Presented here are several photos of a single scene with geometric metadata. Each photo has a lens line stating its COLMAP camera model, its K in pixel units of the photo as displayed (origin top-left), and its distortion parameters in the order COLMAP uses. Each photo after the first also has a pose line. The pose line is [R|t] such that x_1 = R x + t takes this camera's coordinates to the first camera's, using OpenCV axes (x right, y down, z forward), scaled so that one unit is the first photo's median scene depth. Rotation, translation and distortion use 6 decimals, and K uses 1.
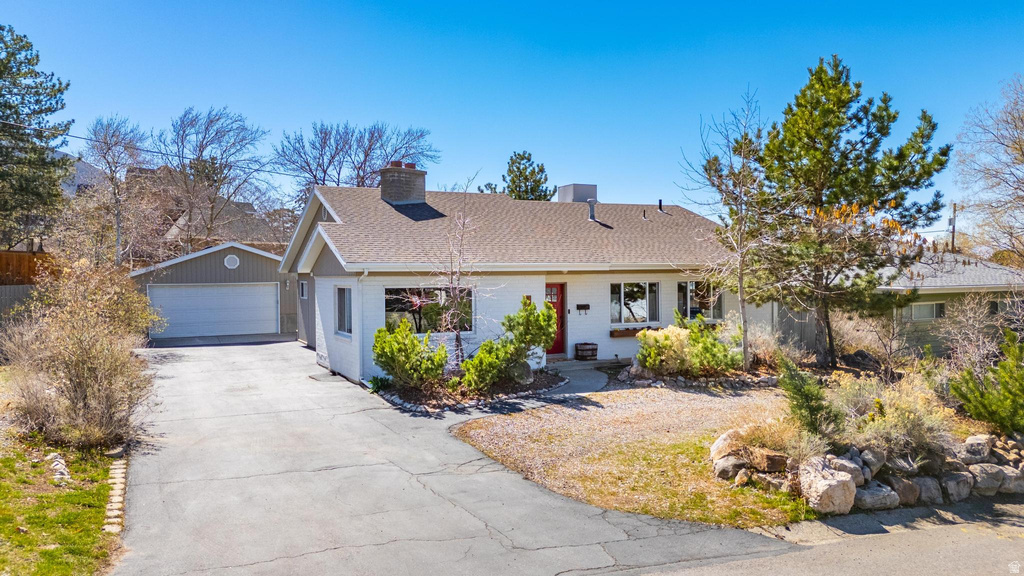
lens RADIAL K [[749.0, 0, 510.8], [0, 749.0, 297.0], [0, 0, 1]] dist [0.050574, -0.045387]
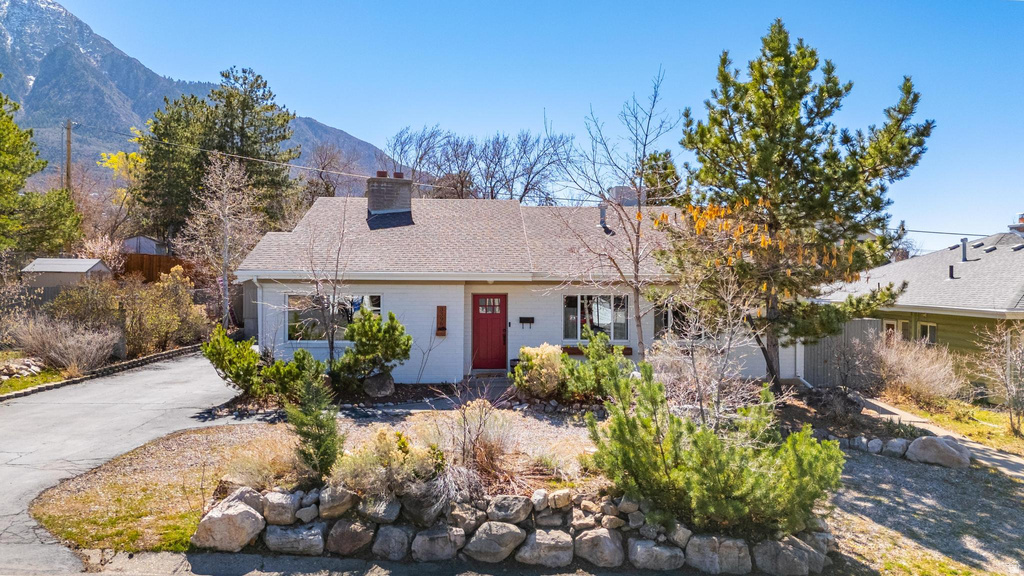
lens RADIAL K [[777.5, 0, 512.0], [0, 777.5, 288.0], [0, 0, 1]] dist [0.083122, -0.089427]
pose [[0.918501, 0.017839, -0.395016, 0.515227], [-0.027941, 0.999413, -0.019835, -0.007866], [0.394430, 0.029256, 0.918460, 0.121710]]
